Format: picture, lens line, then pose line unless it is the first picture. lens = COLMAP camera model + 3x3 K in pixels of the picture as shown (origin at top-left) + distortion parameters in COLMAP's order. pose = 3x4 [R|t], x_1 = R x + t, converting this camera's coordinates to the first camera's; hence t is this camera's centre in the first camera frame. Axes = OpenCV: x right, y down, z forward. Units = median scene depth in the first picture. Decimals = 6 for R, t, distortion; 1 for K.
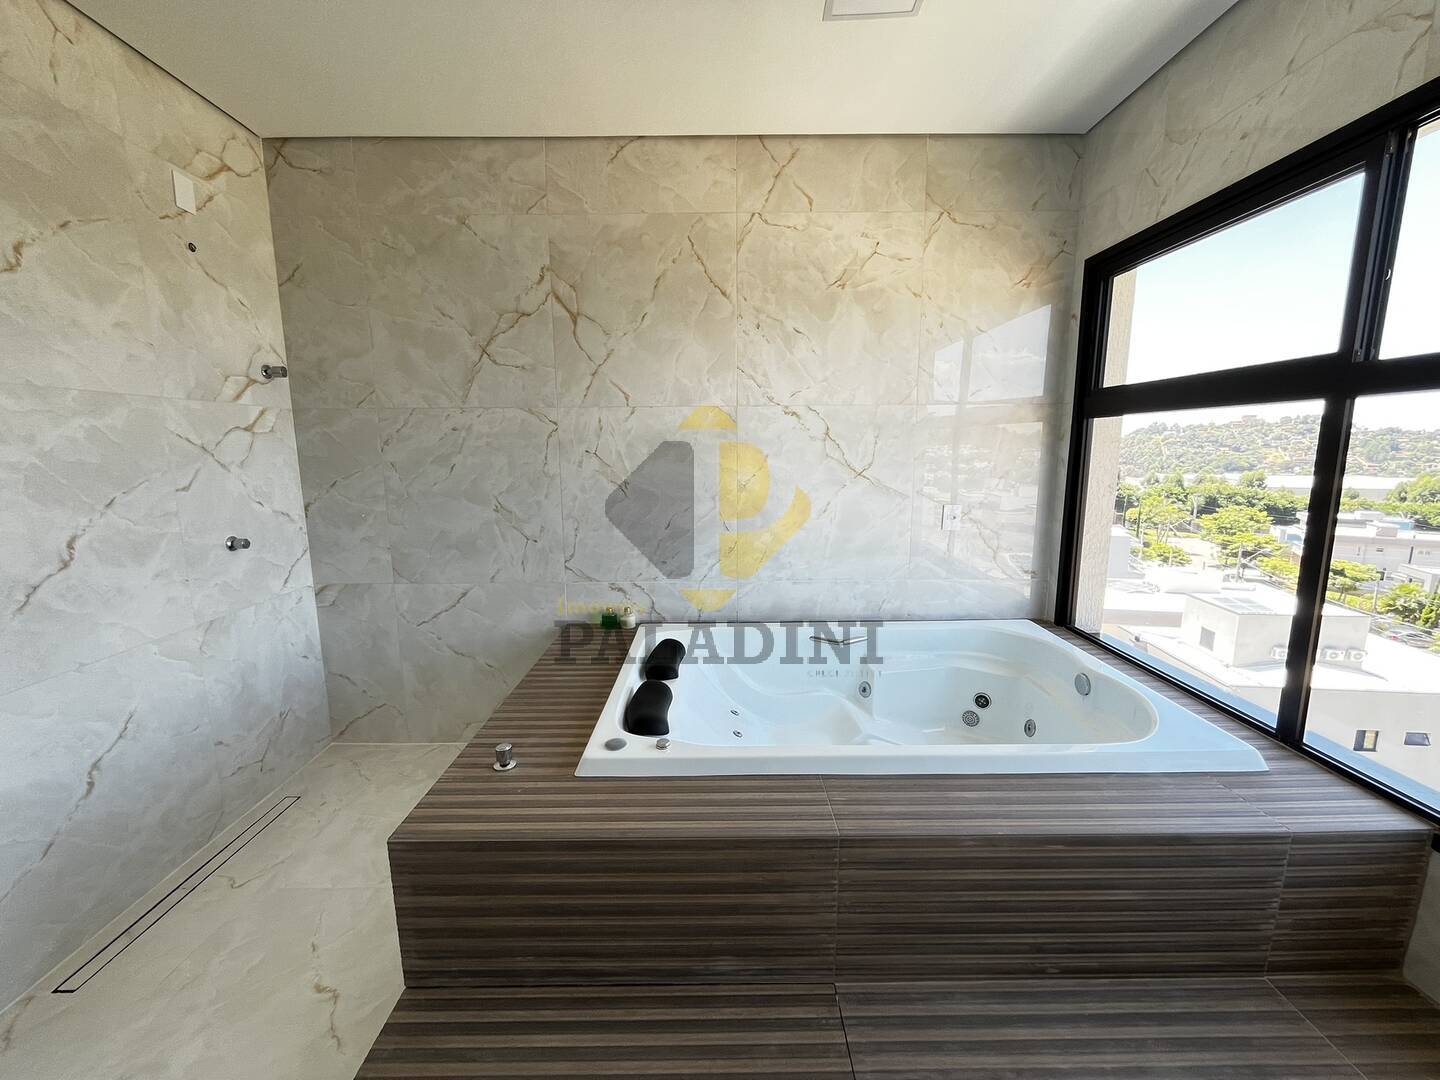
lens RADIAL K [[589.7, 0, 717.3], [0, 589.7, 538.7], [0, 0, 1]] dist [-0.003287, 0.000286]
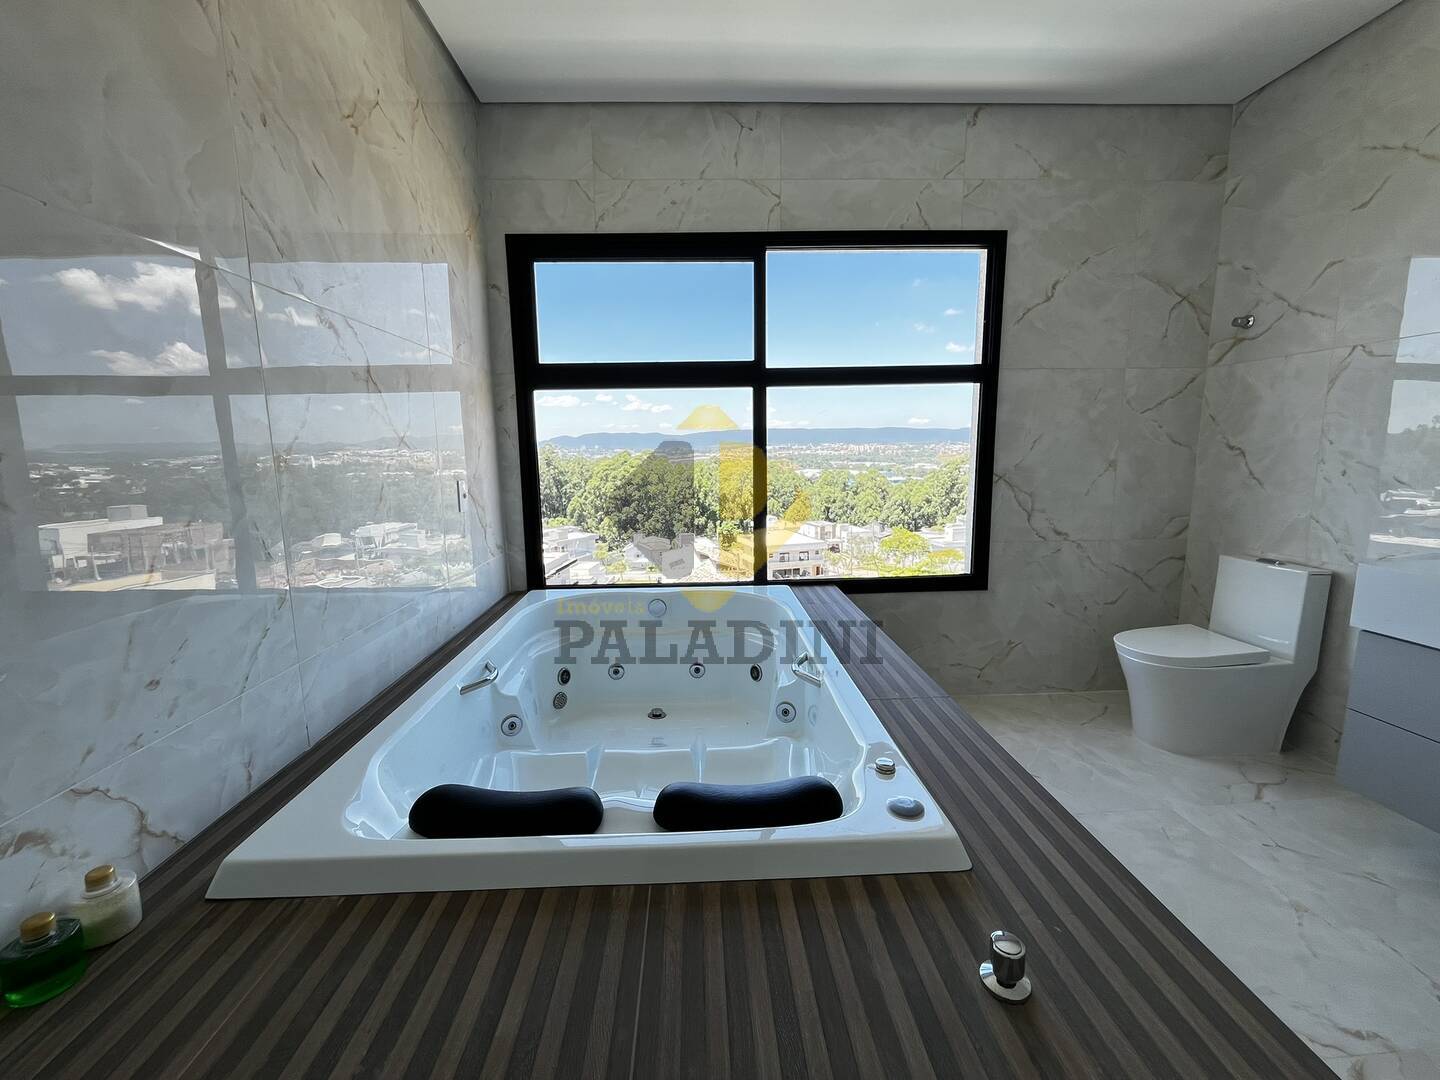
lens RADIAL K [[589.7, 0, 717.3], [0, 589.7, 538.7], [0, 0, 1]] dist [-0.003287, 0.000286]
pose [[-0.038564, -0.141843, 0.989138, -0.507511], [0.169820, 0.974544, 0.146371, -0.043842], [-0.984720, 0.173620, -0.013494, 0.775013]]
